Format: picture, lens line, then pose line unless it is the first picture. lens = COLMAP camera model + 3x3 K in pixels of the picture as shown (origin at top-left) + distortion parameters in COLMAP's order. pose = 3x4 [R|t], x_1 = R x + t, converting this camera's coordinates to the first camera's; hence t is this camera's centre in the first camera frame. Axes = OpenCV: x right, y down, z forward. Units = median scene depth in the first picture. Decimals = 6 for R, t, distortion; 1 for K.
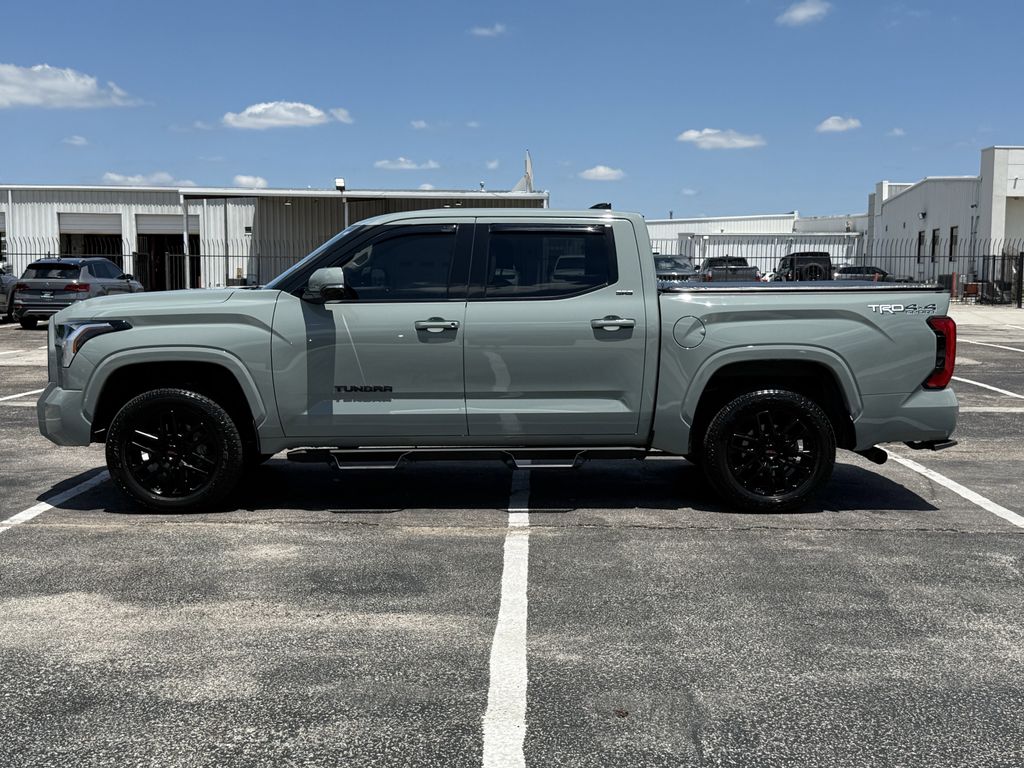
lens RADIAL K [[1417.7, 0, 512.0], [0, 1417.7, 384.0], [0, 0, 1]] dist [0.120041, -0.054330]
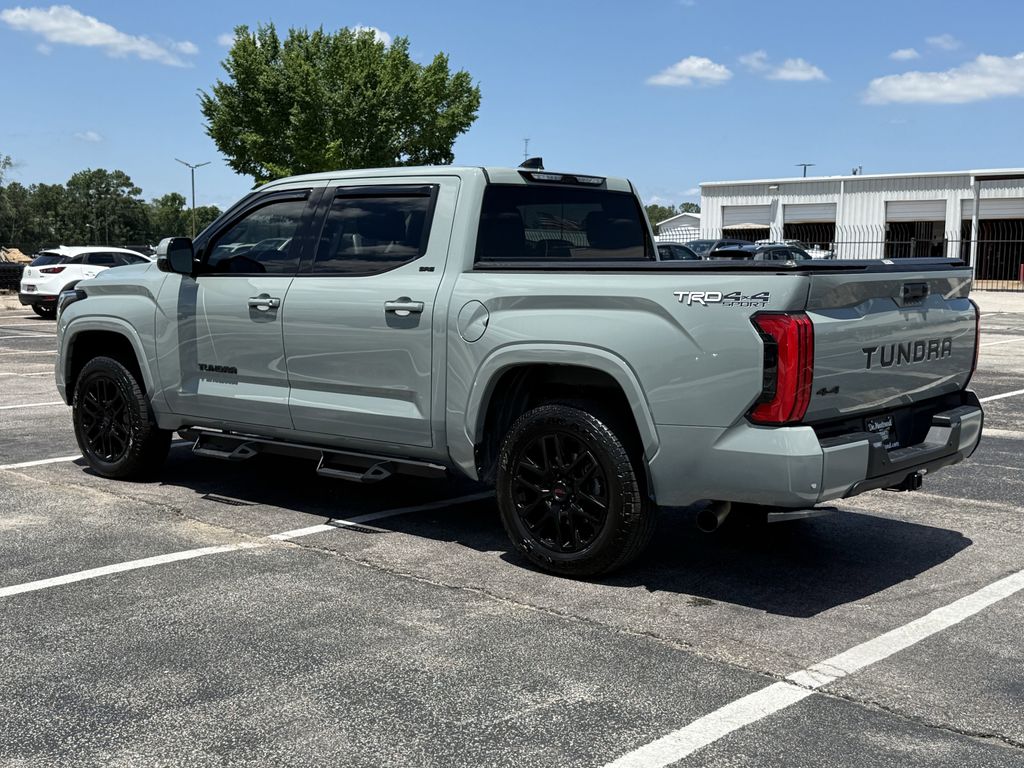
lens RADIAL K [[1361.2, 0, 512.0], [0, 1361.2, 384.0], [0, 0, 1]] dist [0.150665, -0.283870]
pose [[0.704322, 0.069064, -0.706513, 0.655725], [-0.063732, 0.997389, 0.033963, -0.028936], [0.707014, 0.021107, 0.706884, 0.496605]]
